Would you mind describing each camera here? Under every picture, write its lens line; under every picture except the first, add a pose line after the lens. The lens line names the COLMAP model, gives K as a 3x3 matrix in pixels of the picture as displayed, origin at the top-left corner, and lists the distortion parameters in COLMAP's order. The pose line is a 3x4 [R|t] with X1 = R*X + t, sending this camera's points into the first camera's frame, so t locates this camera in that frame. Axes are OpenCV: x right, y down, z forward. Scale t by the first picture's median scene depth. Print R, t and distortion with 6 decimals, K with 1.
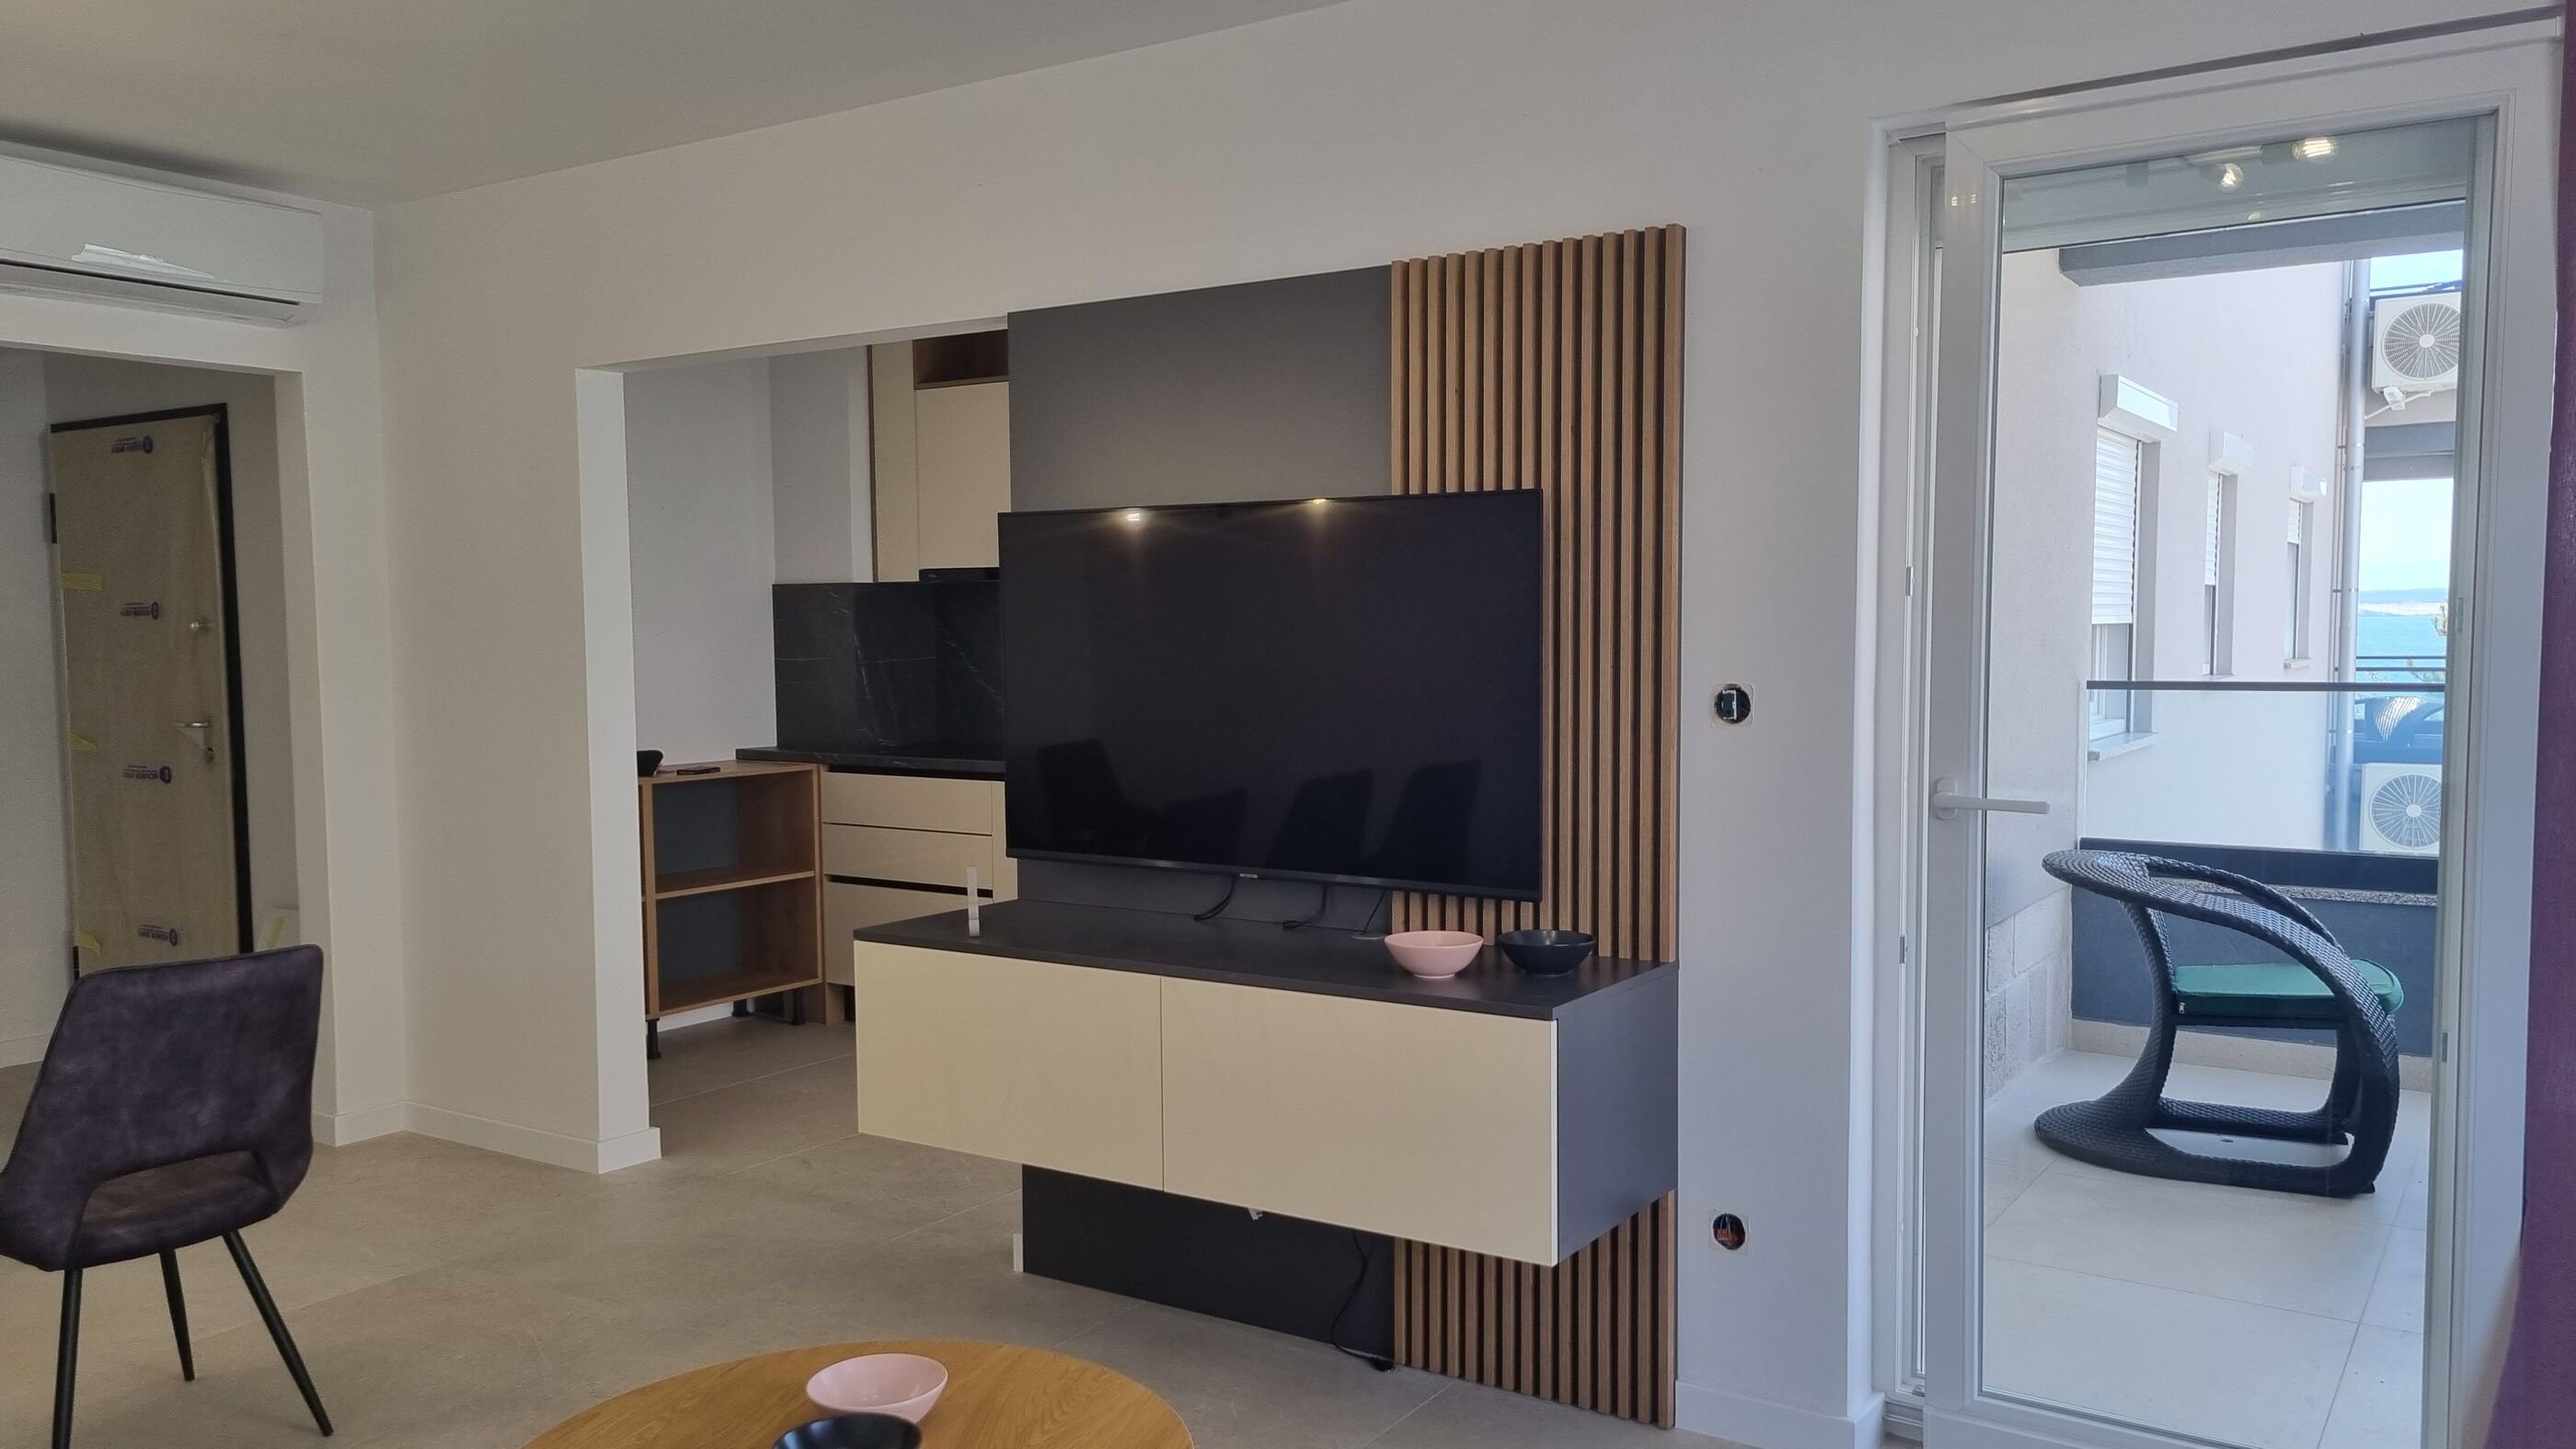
lens RADIAL K [[1912.0, 0, 1286.0], [0, 1912.0, 742.8], [0, 0, 1]] dist [0.060076, -0.040327]
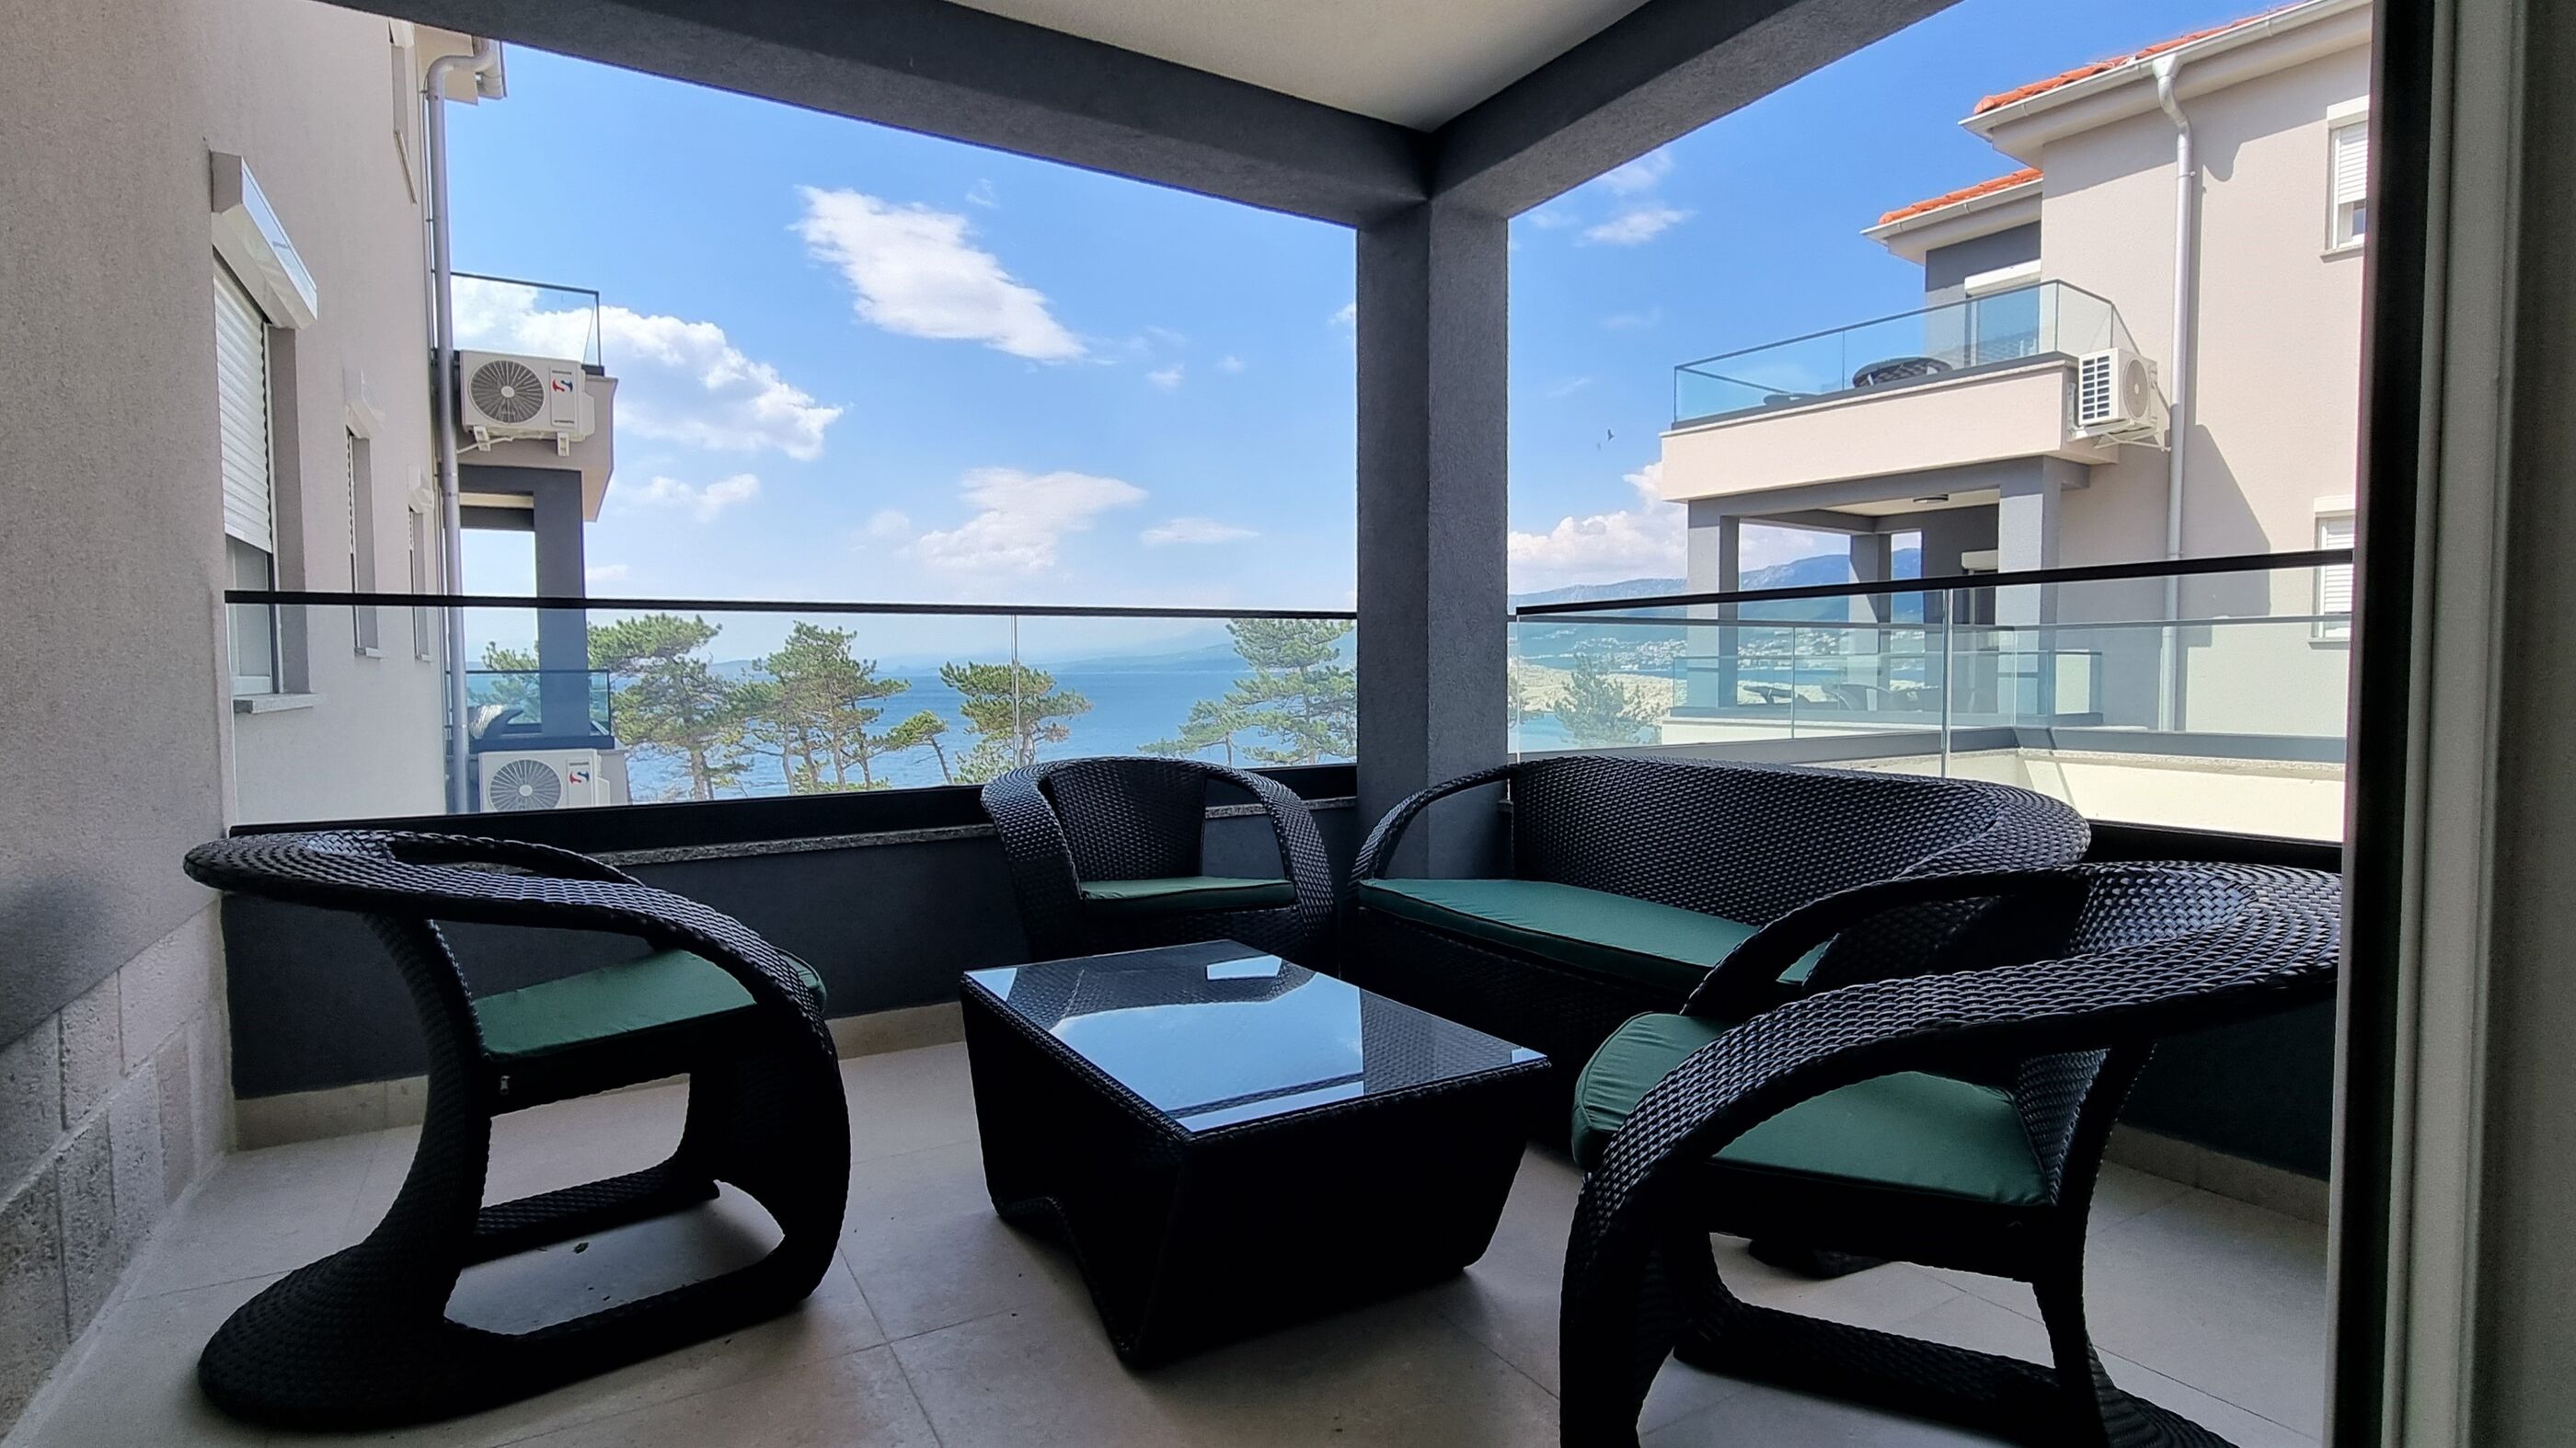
lens RADIAL K [[1248.5, 0, 1288.0], [0, 1248.5, 724.0], [0, 0, 1]] dist [0.001920, -0.000092]
pose [[0.427308, -0.037095, 0.903345, 0.214738], [0.063793, 0.997905, 0.010802, 0.038925], [-0.901853, 0.053011, 0.428779, 0.580463]]
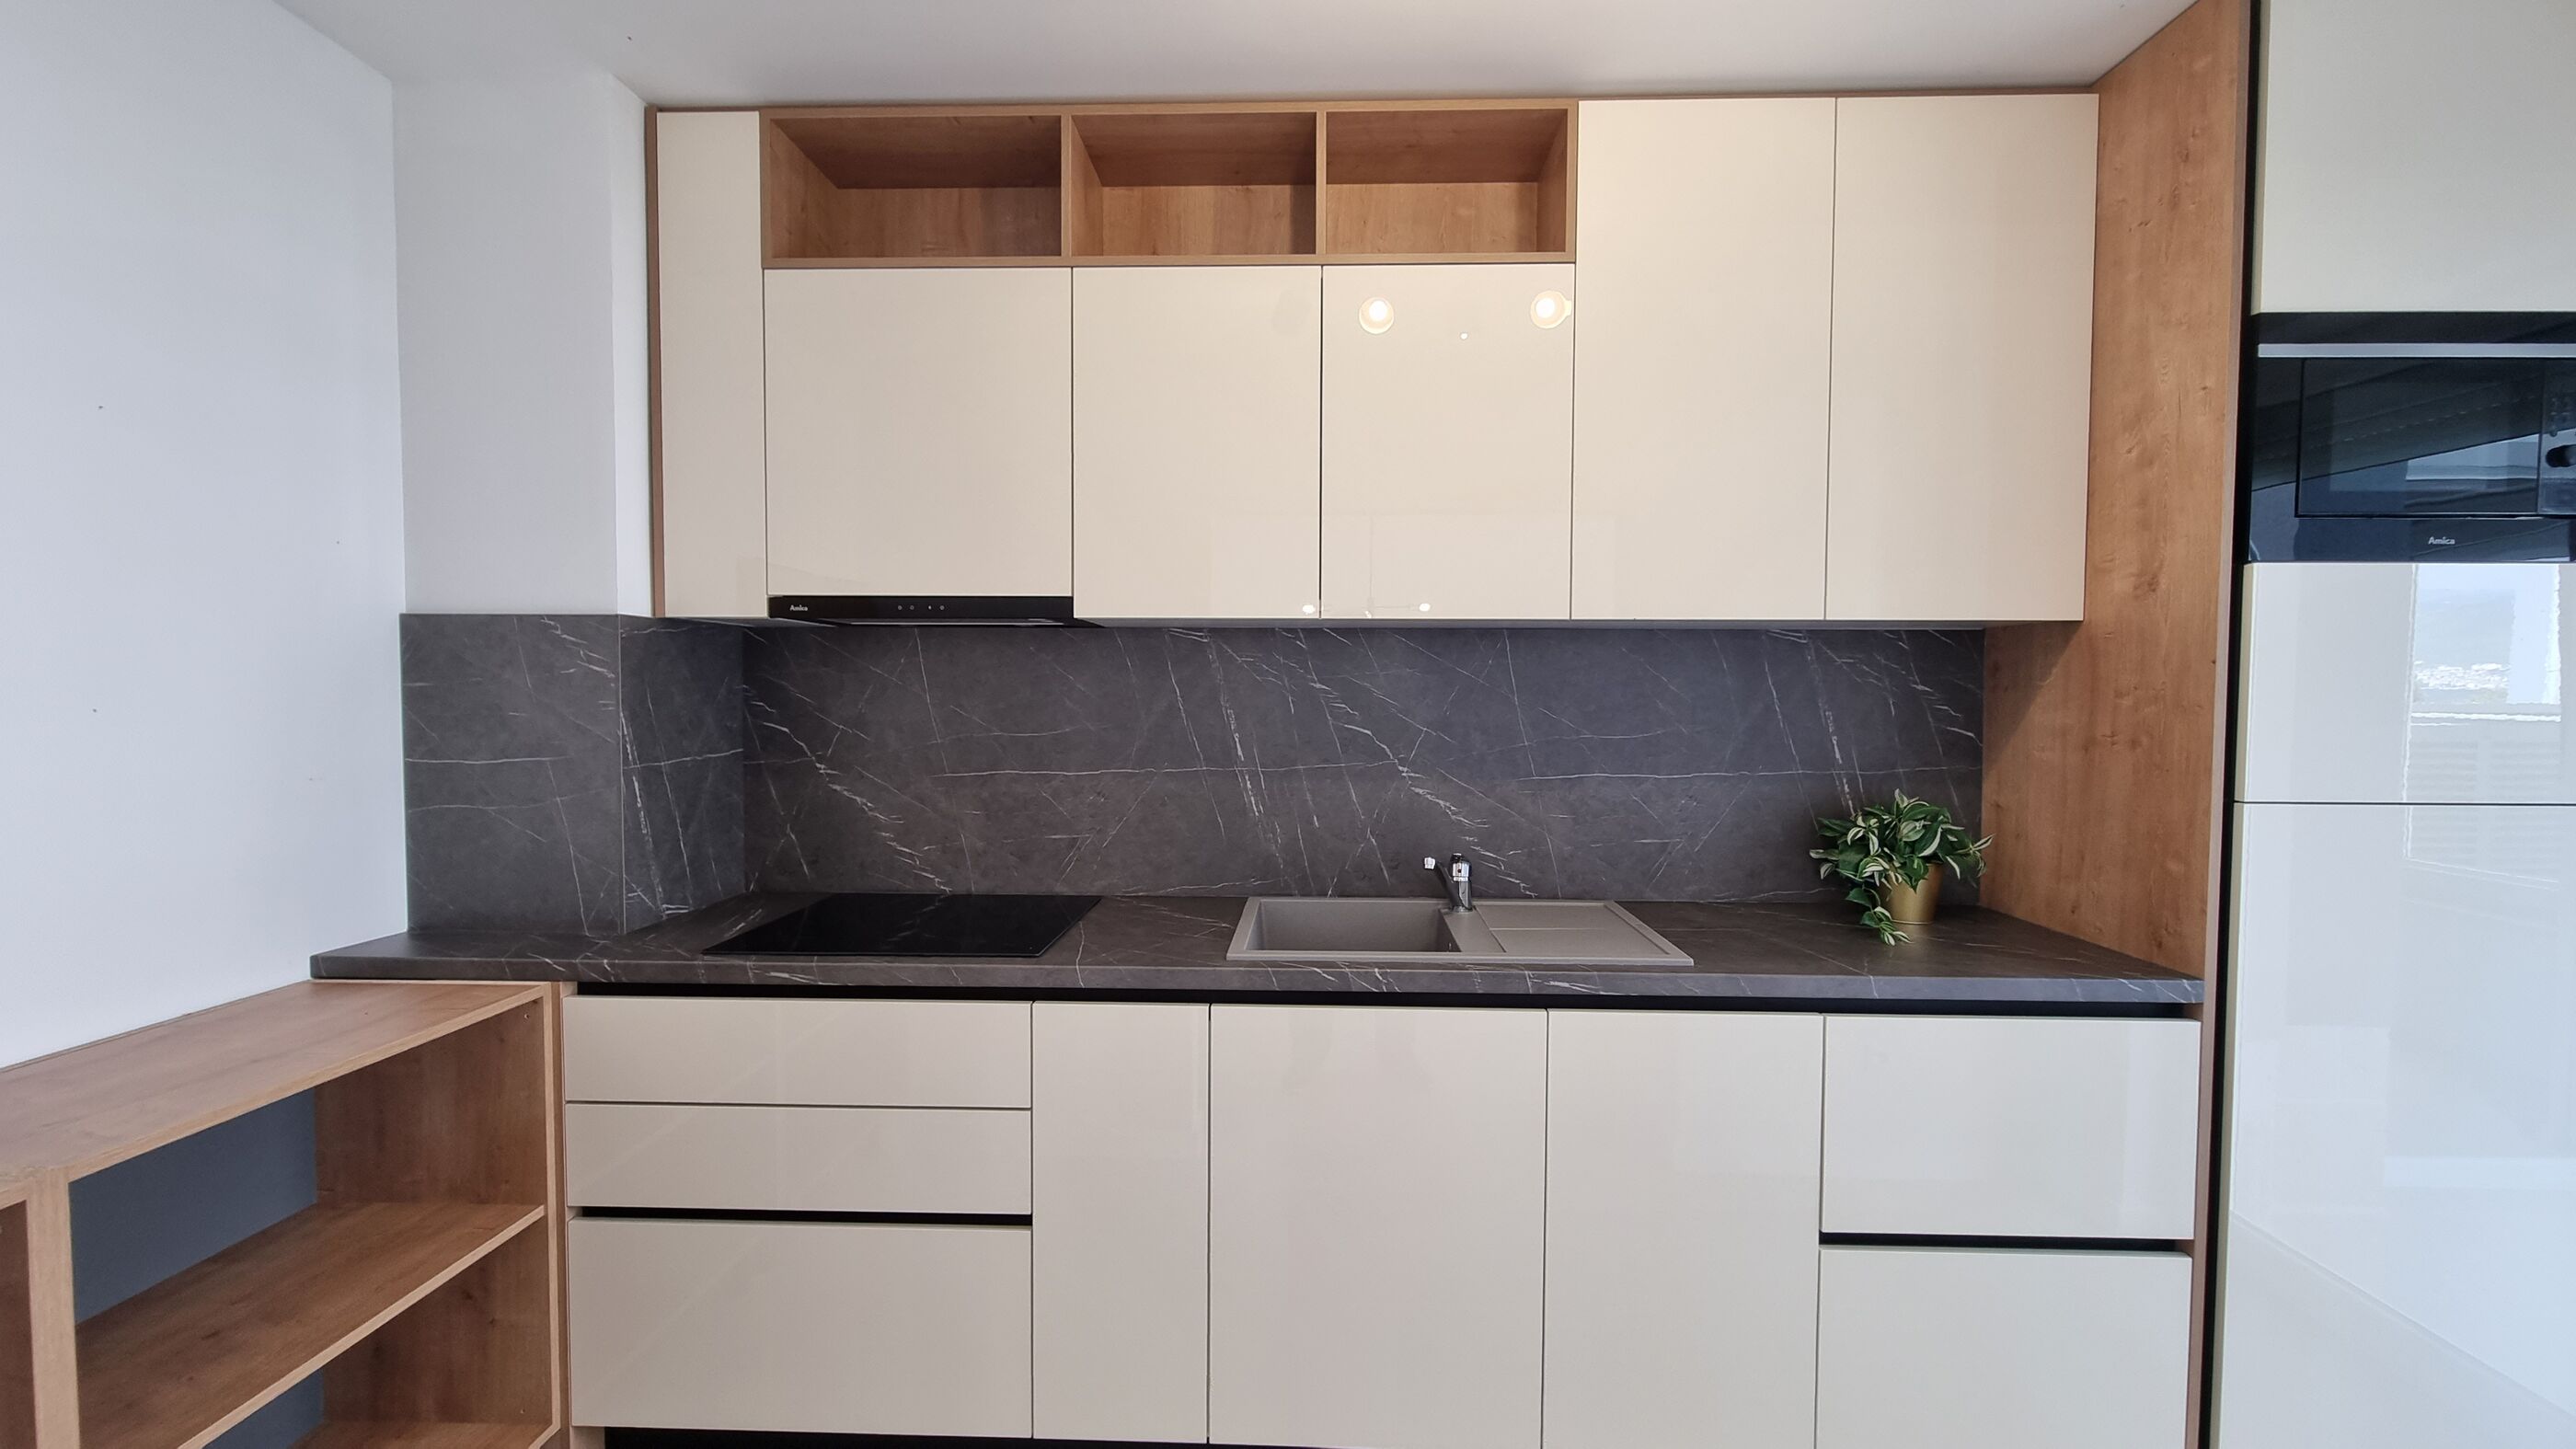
lens RADIAL K [[1052.7, 0, 1288.0], [0, 1052.7, 724.5], [0, 0, 1]] dist [-0.001218, -0.000397]
pose [[0.835745, -0.010148, 0.549025, -0.307062], [0.028127, 0.999308, -0.024345, -0.055937], [-0.548398, 0.035789, 0.835452, 0.885645]]
